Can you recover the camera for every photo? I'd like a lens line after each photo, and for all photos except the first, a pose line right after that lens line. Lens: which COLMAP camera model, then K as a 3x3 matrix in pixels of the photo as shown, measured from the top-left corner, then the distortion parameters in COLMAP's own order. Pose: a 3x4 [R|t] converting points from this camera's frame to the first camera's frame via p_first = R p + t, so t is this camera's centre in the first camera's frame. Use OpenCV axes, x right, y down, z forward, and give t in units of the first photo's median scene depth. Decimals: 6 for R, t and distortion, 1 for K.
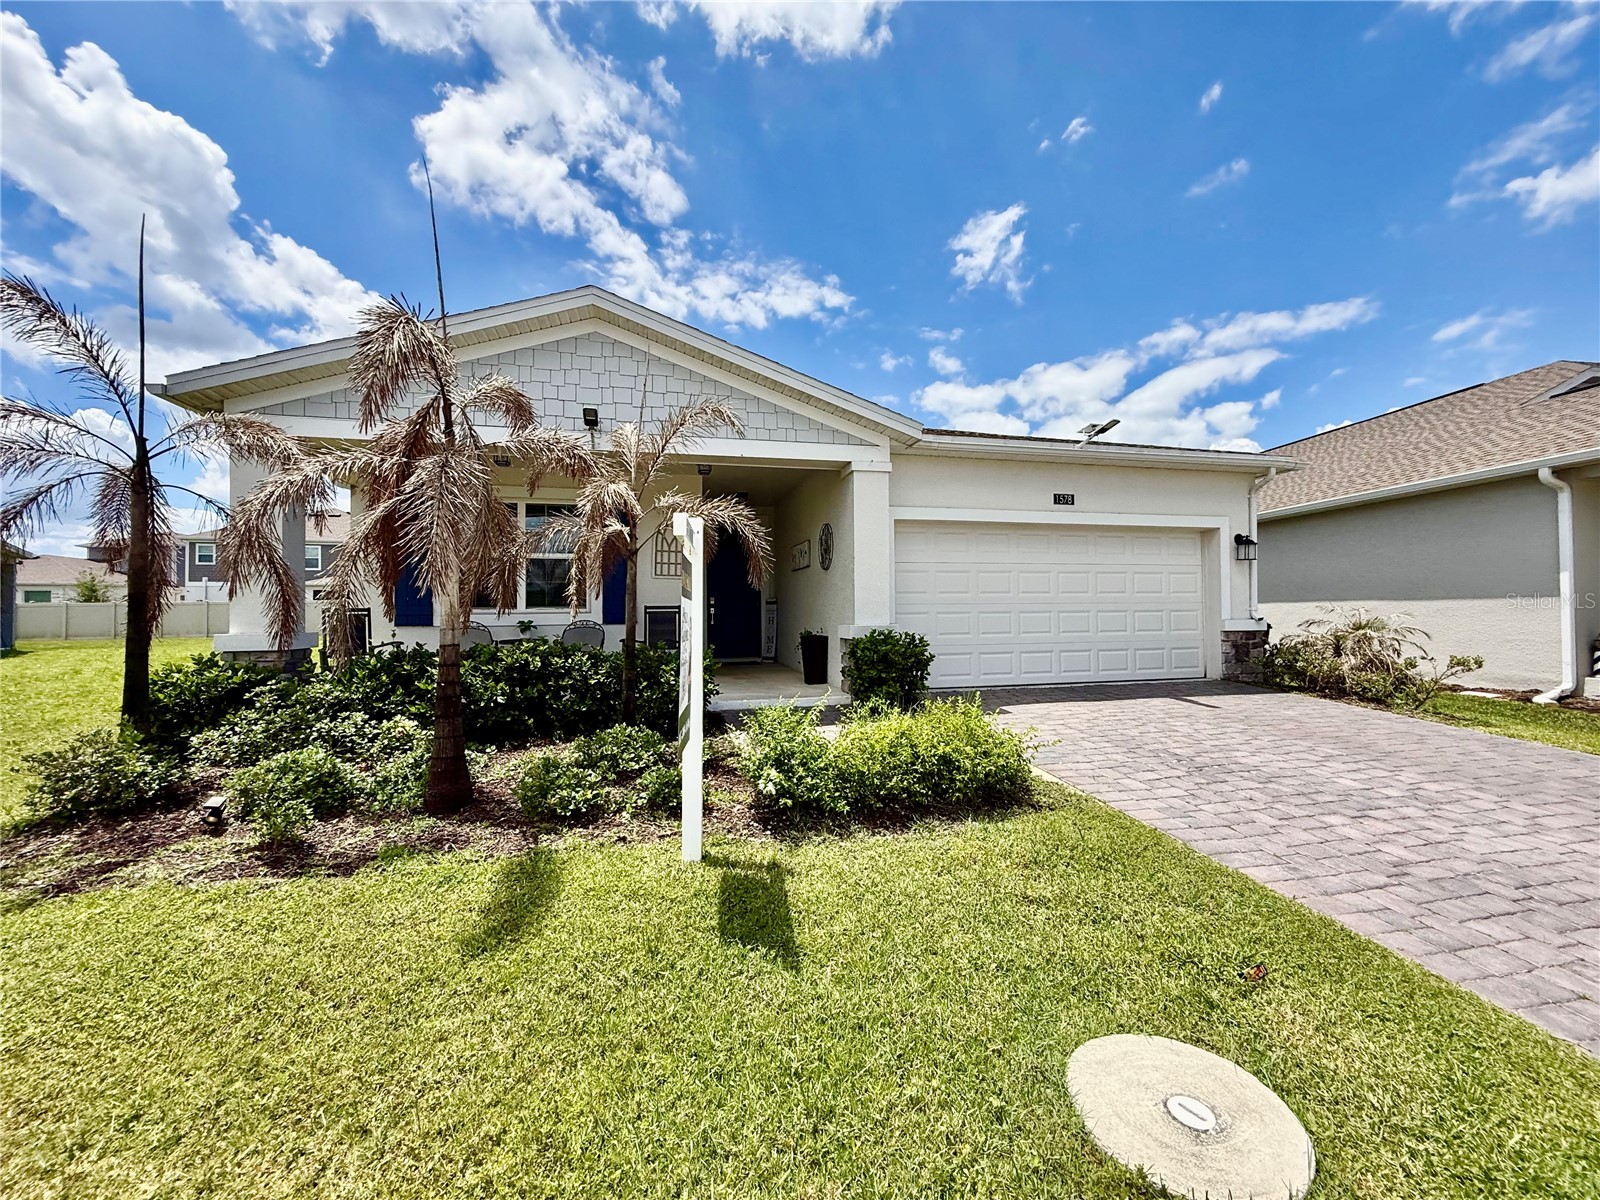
lens RADIAL K [[641.0, 0, 800.6], [0, 641.0, 601.3], [0, 0, 1]] dist [-0.000046, 0.000074]
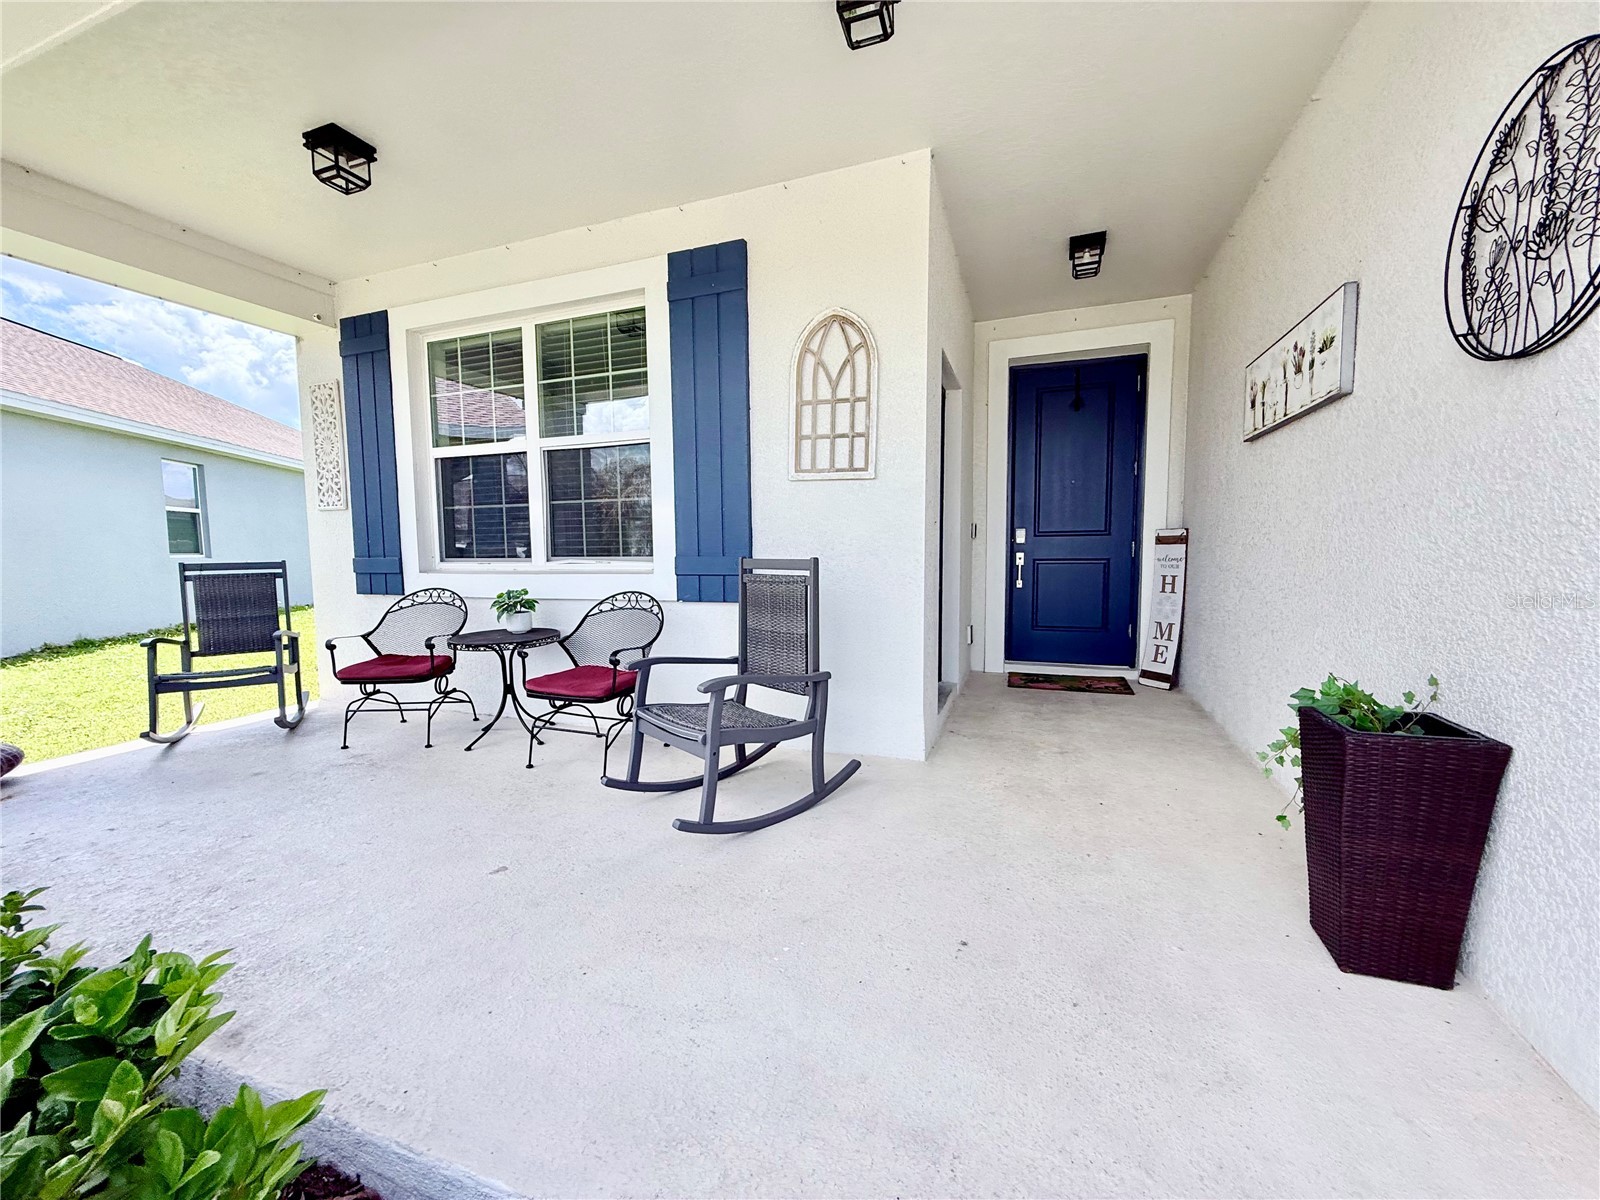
lens RADIAL K [[641.0, 0, 802.1], [0, 641.0, 602.0], [0, 0, 1]] dist [-0.000046, 0.000074]
pose [[0.836345, 0.046576, -0.546221, -0.022473], [0.012037, 0.994584, 0.103238, -0.004796], [0.548071, -0.092917, 0.831255, 0.689076]]
